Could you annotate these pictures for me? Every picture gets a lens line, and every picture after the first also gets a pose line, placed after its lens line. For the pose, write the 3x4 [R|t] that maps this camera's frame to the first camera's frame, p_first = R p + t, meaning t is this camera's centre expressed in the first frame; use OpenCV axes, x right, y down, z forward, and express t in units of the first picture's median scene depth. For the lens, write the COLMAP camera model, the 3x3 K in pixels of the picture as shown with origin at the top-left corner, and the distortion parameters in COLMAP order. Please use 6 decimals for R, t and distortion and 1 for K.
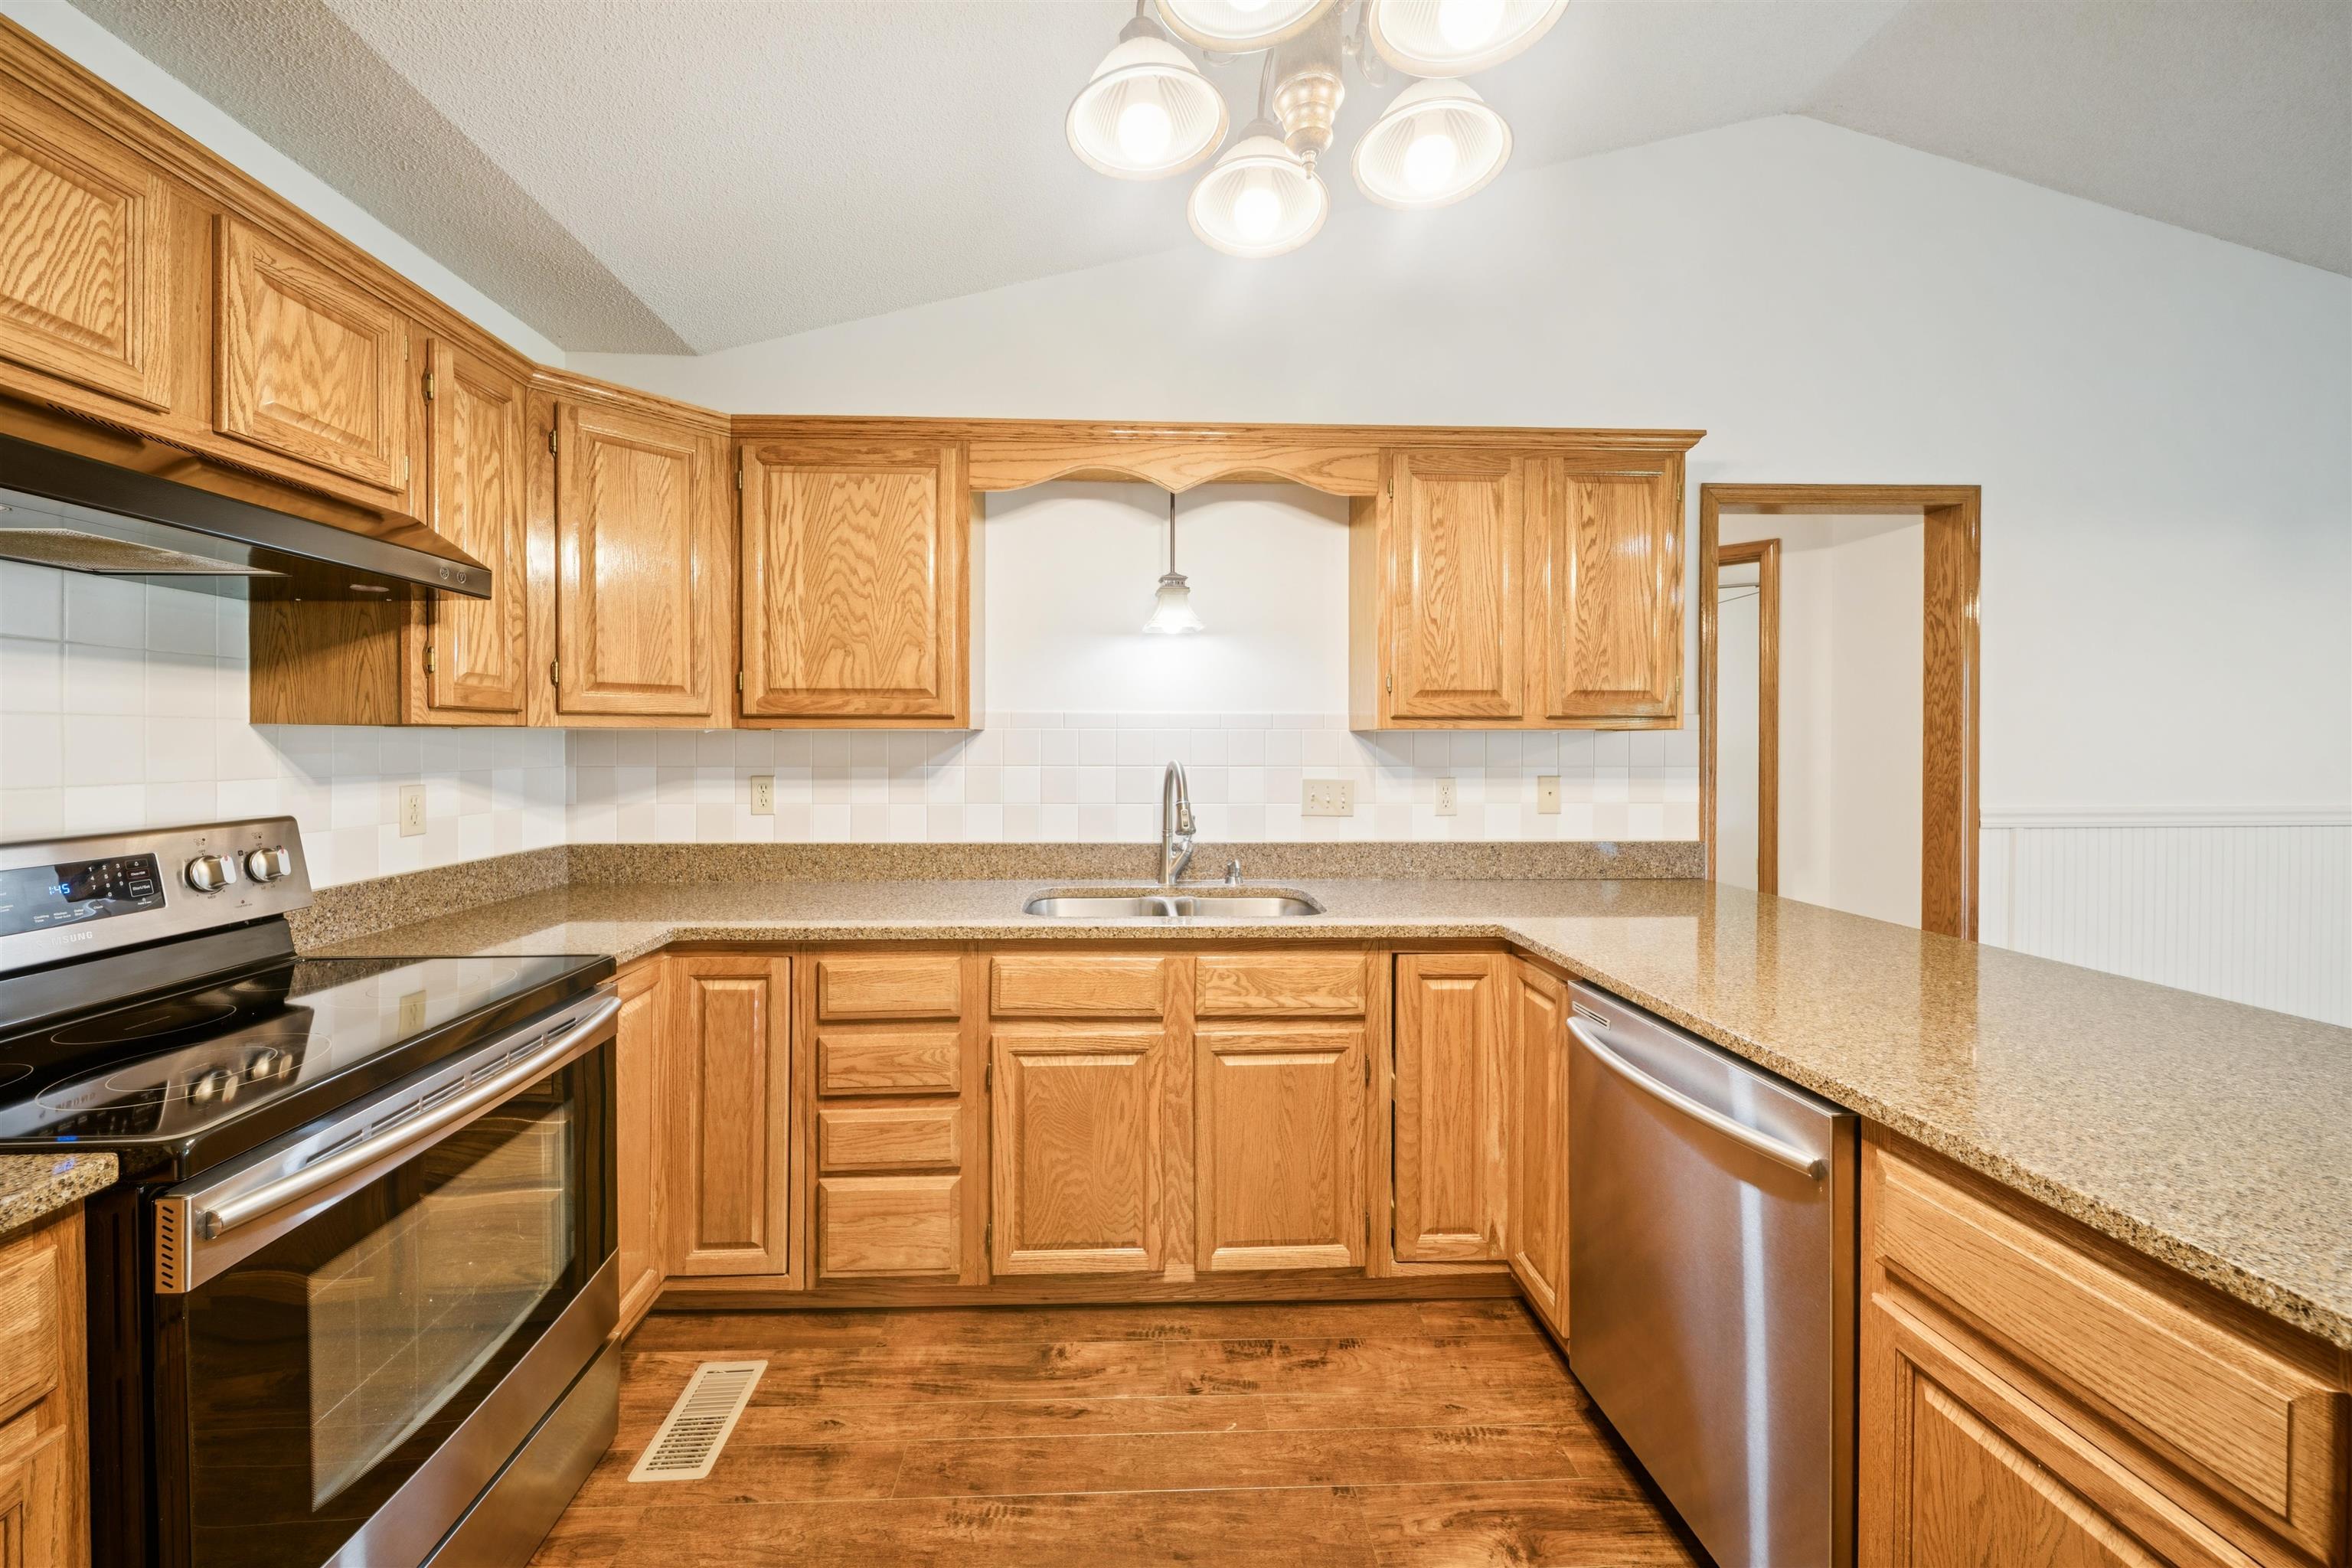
lens RADIAL K [[849.1, 0, 1134.3], [0, 849.1, 744.3], [0, 0, 1]] dist [-0.002135, -0.000397]
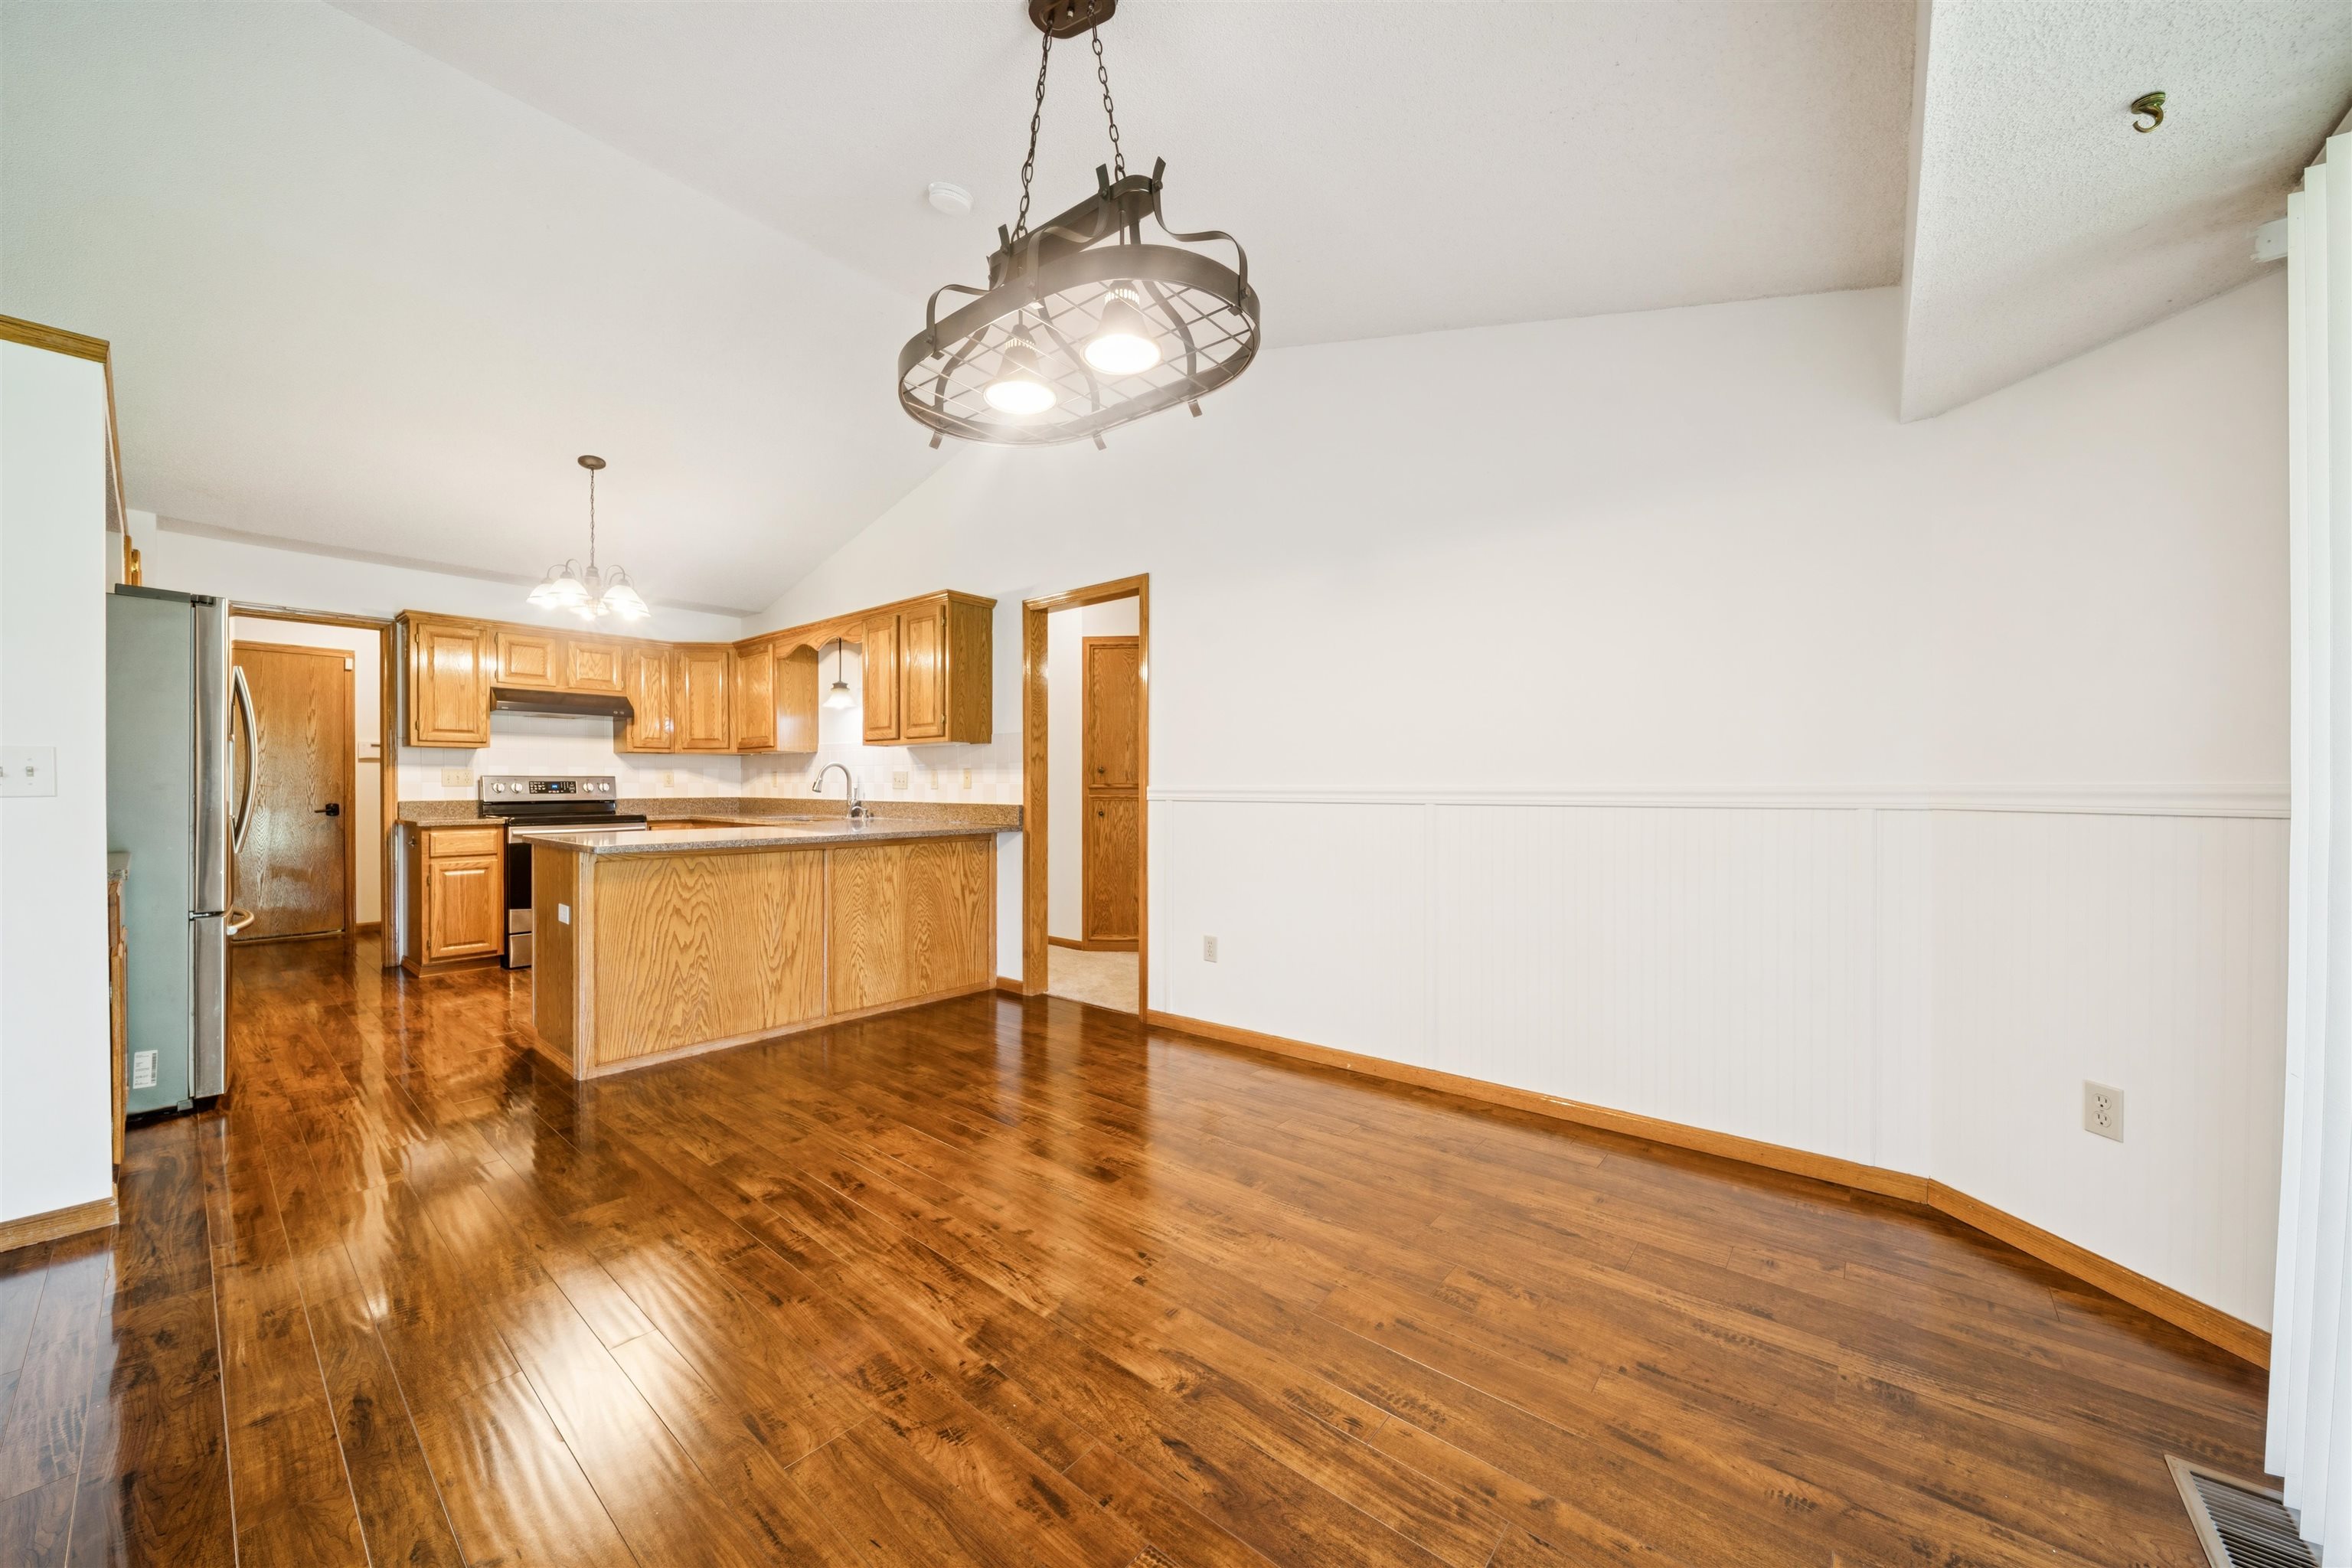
lens RADIAL K [[849.1, 0, 1161.8], [0, 849.1, 782.4], [0, 0, 1]] dist [-0.002135, -0.000397]
pose [[0.737691, -0.002976, -0.675132, 2.420627], [-0.003045, 0.999965, -0.007735, 0.094782], [0.675131, 0.007762, 0.737657, -0.110227]]
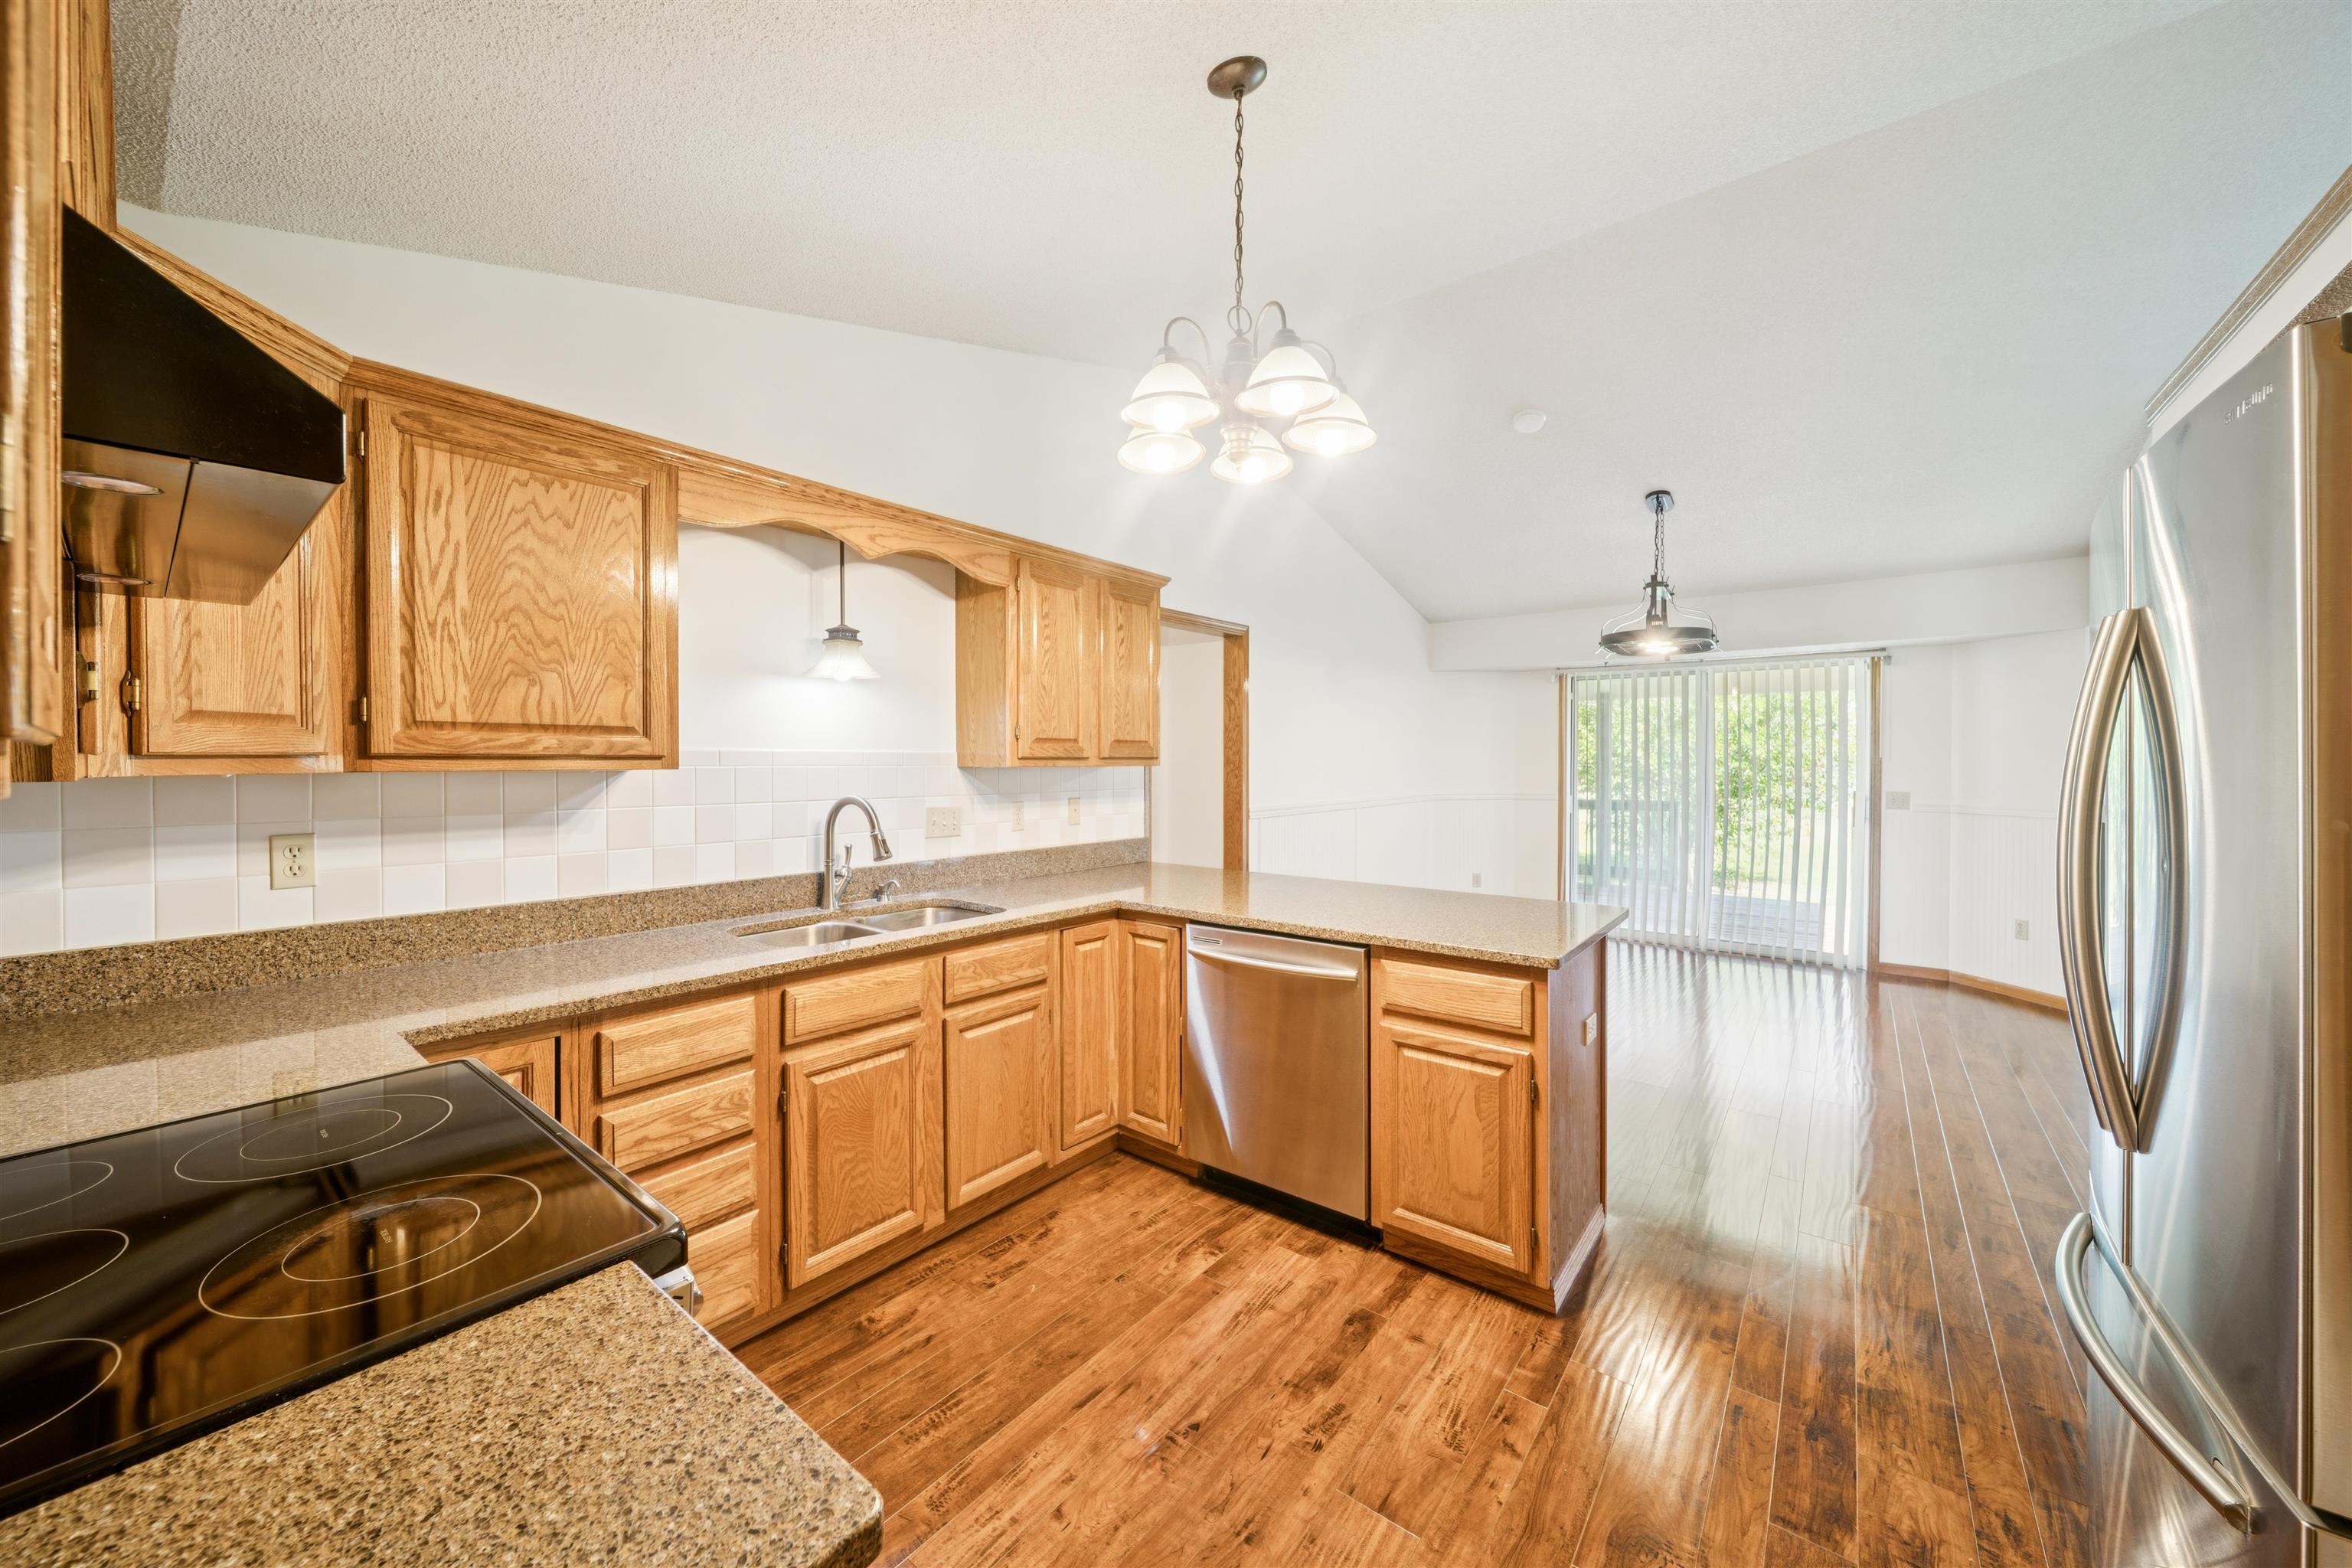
lens RADIAL K [[849.1, 0, 1136.1], [0, 849.1, 768.5], [0, 0, 1]] dist [-0.002135, -0.000397]
pose [[0.670333, -0.007991, 0.742017, -0.564821], [0.003022, 0.999963, 0.008039, -0.026109], [-0.742054, -0.003146, 0.670332, -0.020996]]
